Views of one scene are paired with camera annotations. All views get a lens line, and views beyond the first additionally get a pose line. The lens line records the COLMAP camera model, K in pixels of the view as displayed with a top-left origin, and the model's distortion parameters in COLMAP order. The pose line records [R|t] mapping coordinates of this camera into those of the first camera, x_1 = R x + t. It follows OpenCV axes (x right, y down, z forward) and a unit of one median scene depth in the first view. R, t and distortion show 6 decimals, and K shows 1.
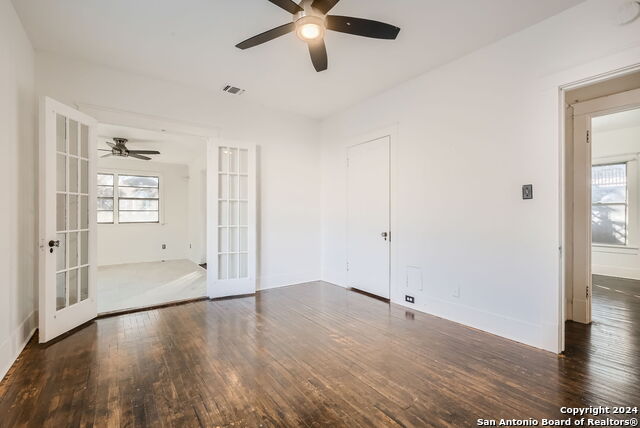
lens RADIAL K [[279.4, 0, 317.5], [0, 279.4, 215.7], [0, 0, 1]] dist [-0.000830, -0.000132]
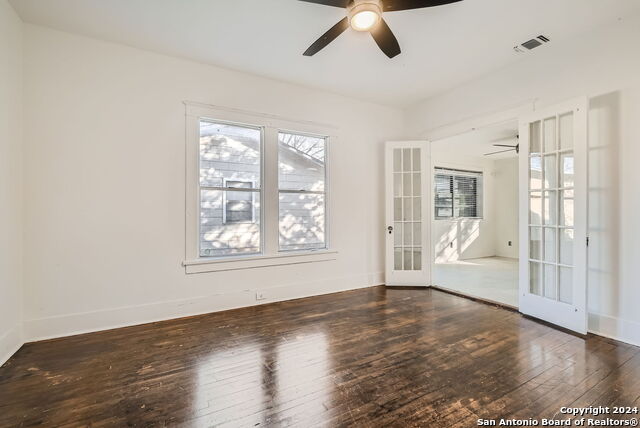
lens RADIAL K [[279.4, 0, 317.5], [0, 279.4, 215.7], [0, 0, 1]] dist [-0.000830, -0.000132]
pose [[-0.118055, 0.016868, -0.992864, 0.766171], [-0.000599, 0.999854, 0.017058, -0.003743], [0.993007, 0.002609, -0.118028, 0.773156]]
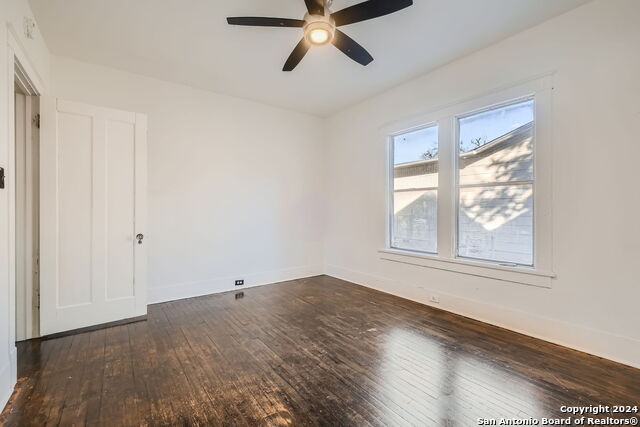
lens RADIAL K [[289.7, 0, 321.0], [0, 289.7, 209.5], [0, 0, 1]] dist [0.000067, -0.000017]
pose [[-0.999990, 0.001563, -0.004136, -0.019977], [0.001567, 0.999998, -0.000806, -0.005255], [0.004135, -0.000812, -0.999991, 1.707330]]
